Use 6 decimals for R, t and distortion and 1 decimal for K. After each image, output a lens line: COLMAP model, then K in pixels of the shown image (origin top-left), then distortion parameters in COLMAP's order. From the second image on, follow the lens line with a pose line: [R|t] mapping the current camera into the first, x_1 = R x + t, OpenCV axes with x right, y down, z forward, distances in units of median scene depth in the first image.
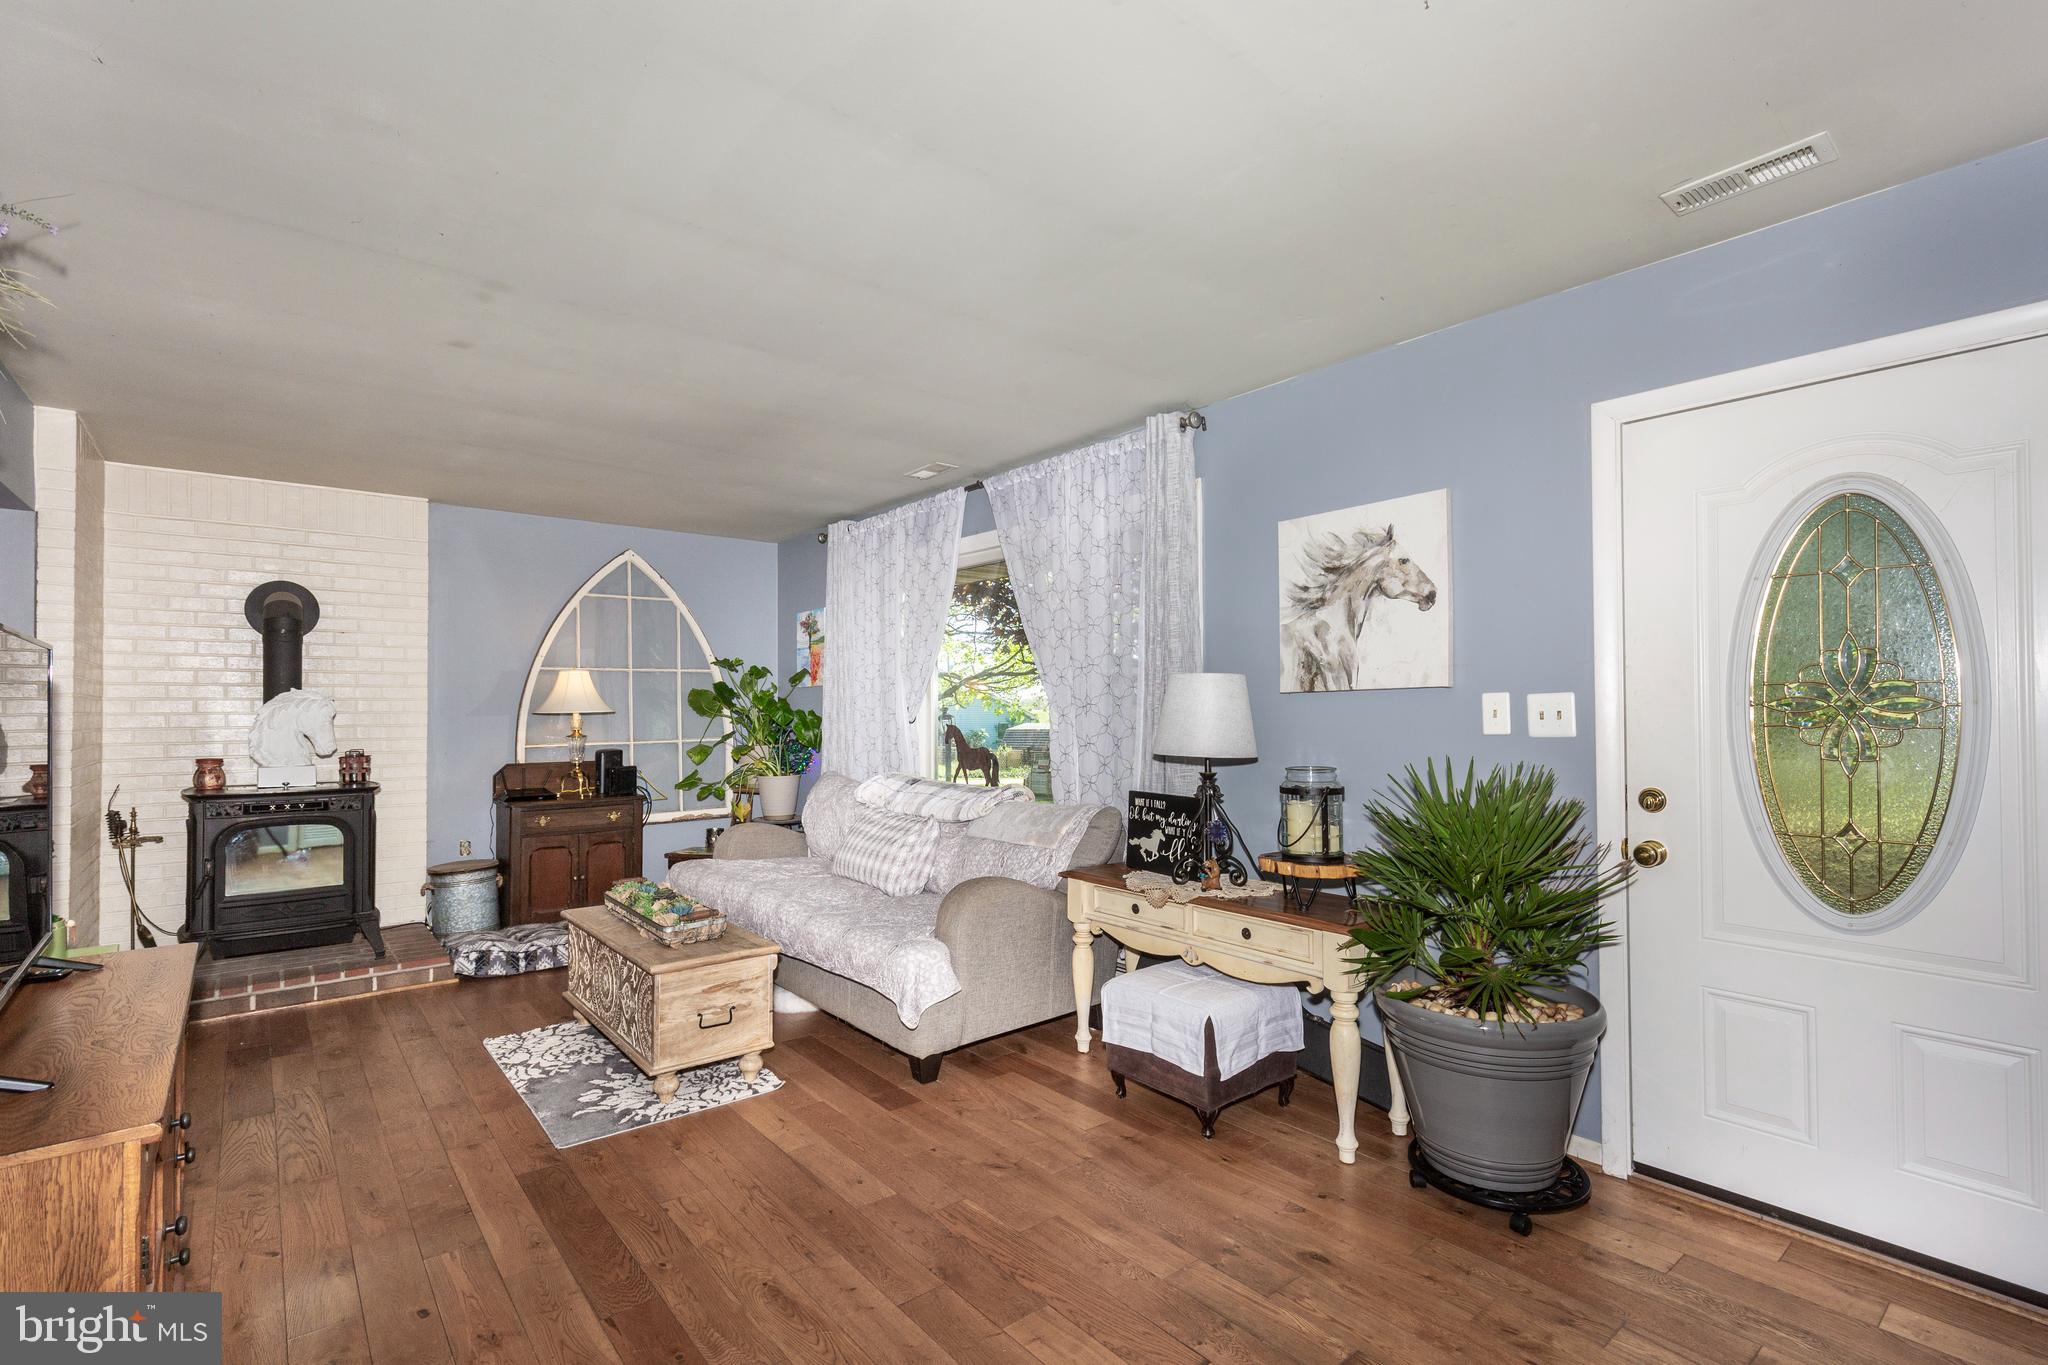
lens RADIAL K [[928.2, 0, 1029.6], [0, 928.2, 683.3], [0, 0, 1]] dist [0.006445, -0.001695]
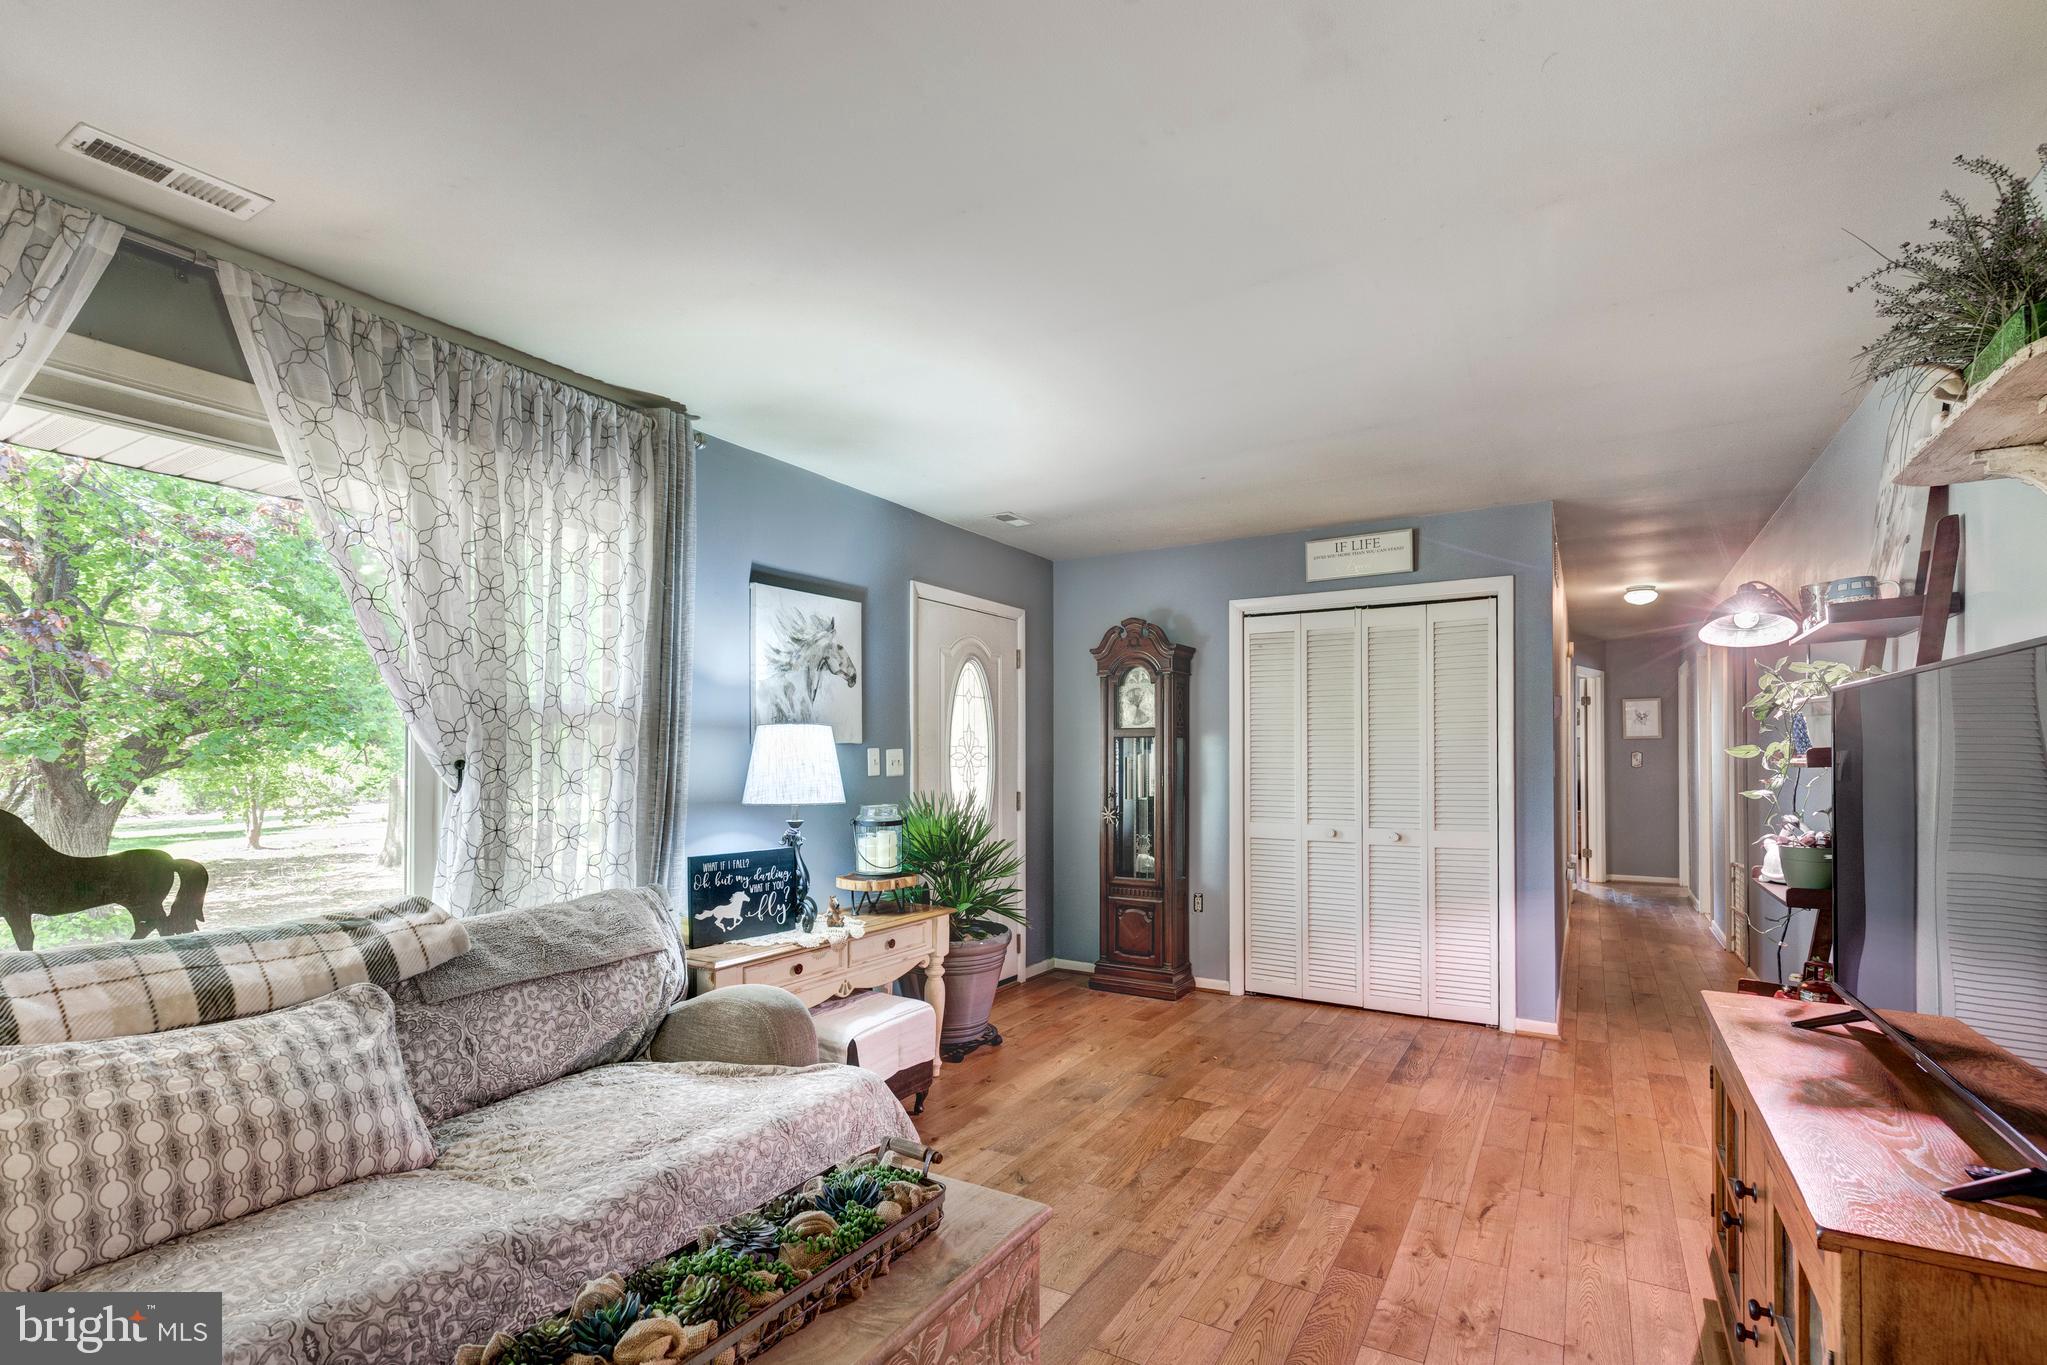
lens RADIAL K [[927.8, 0, 1008.3], [0, 927.8, 730.4], [0, 0, 1]] dist [0.006445, -0.001695]
pose [[-0.316323, 0.037118, 0.947925, -0.855402], [-0.015790, 0.998890, -0.044383, 0.038687], [-0.948520, -0.029007, -0.315386, 1.100860]]
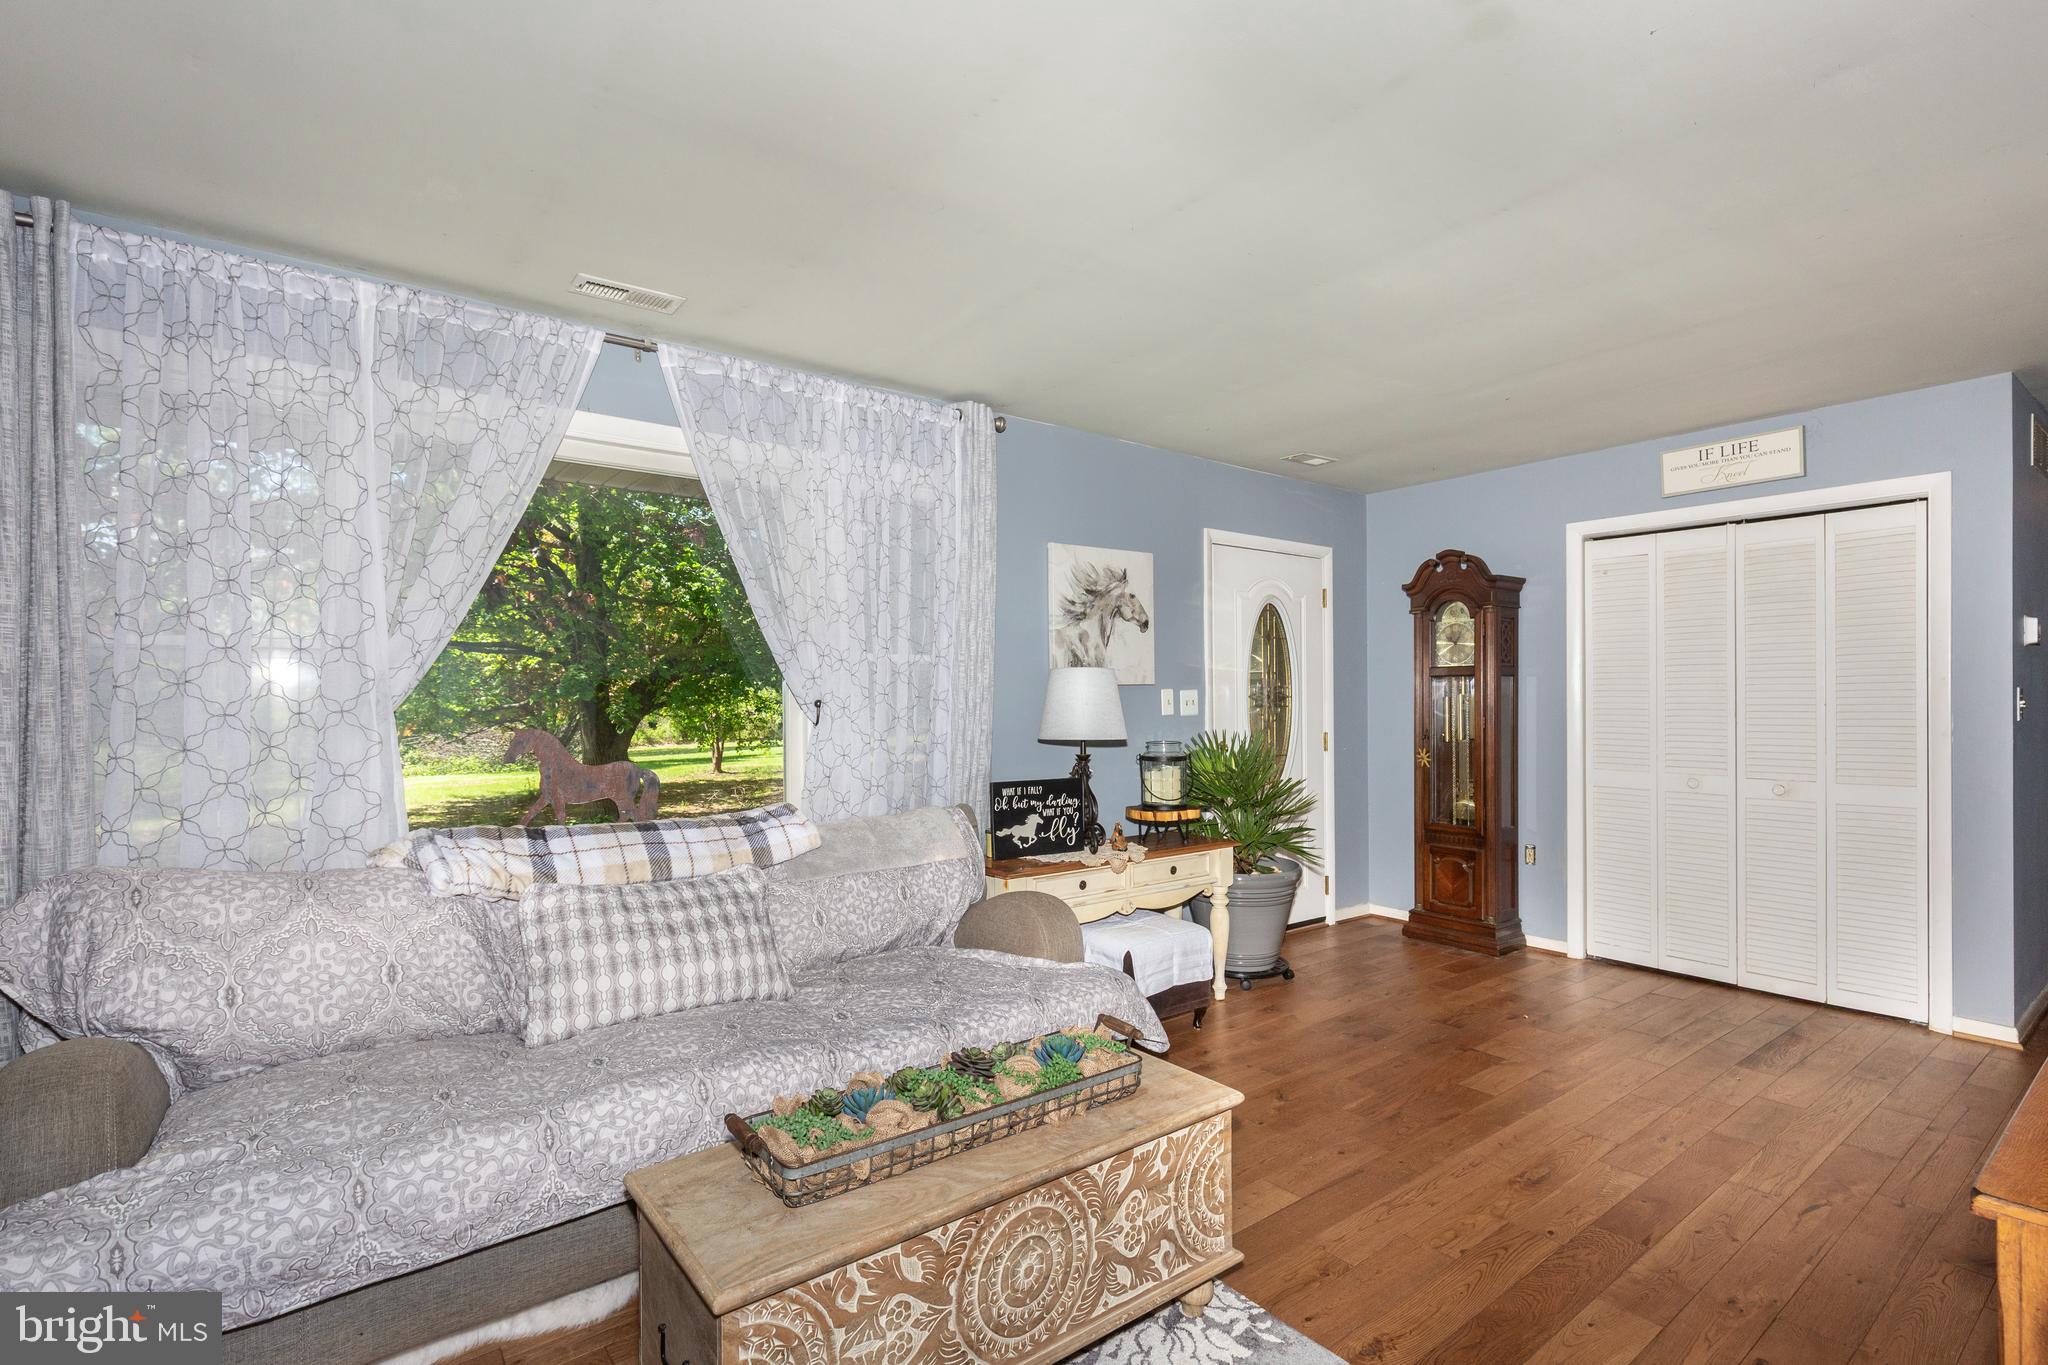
lens RADIAL K [[928.2, 0, 1008.4], [0, 928.2, 689.2], [0, 0, 1]] dist [0.006445, -0.001695]
pose [[0.055966, 0.019565, 0.998241, -0.958671], [-0.019150, 0.999645, -0.018519, 0.039026], [-0.998249, -0.018080, 0.056321, 1.027810]]
